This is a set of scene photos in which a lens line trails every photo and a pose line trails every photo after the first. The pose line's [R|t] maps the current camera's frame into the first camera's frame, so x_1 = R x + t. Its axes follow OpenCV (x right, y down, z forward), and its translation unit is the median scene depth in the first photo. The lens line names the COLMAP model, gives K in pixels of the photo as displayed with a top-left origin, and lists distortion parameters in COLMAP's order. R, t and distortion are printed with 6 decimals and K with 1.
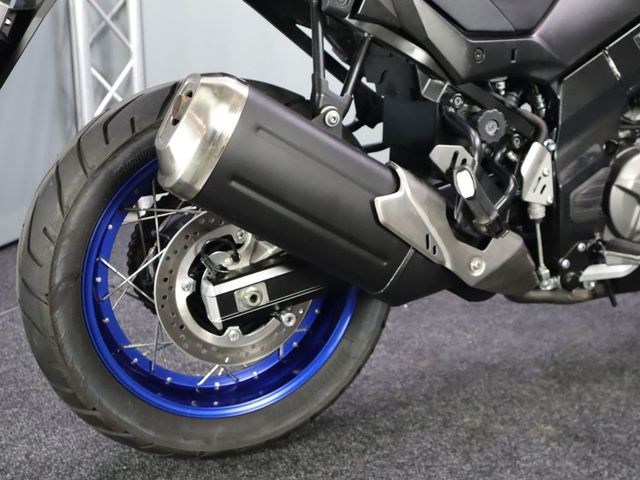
lens RADIAL K [[933.5, 0, 320.0], [0, 933.5, 240.0], [0, 0, 1]] dist [0.009027, 0.247235]
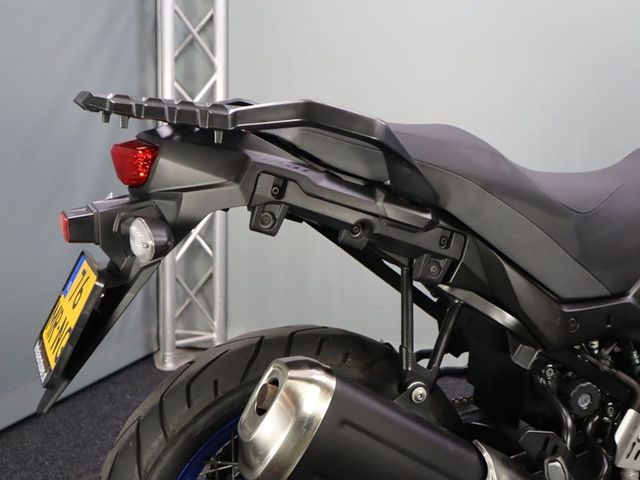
lens RADIAL K [[933.5, 0, 320.0], [0, 933.5, 240.0], [0, 0, 1]] dist [0.009027, 0.247235]
pose [[0.995922, 0.046408, -0.077361, -0.020049], [-0.052779, 0.995197, -0.082446, -0.190983], [0.073163, 0.086193, 0.993588, 0.010747]]
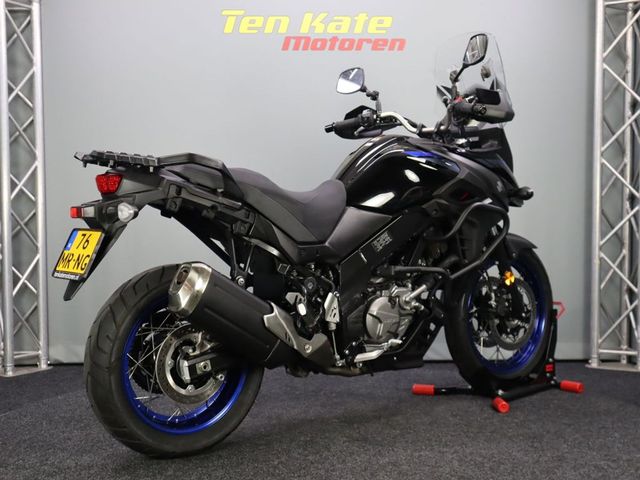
lens RADIAL K [[933.5, 0, 320.0], [0, 933.5, 240.0], [0, 0, 1]] dist [0.009027, 0.247235]
pose [[0.972414, -0.005642, 0.233194, -0.298448], [0.051856, 0.979920, -0.192528, 0.194193], [-0.227425, 0.199310, 0.953181, -1.085801]]
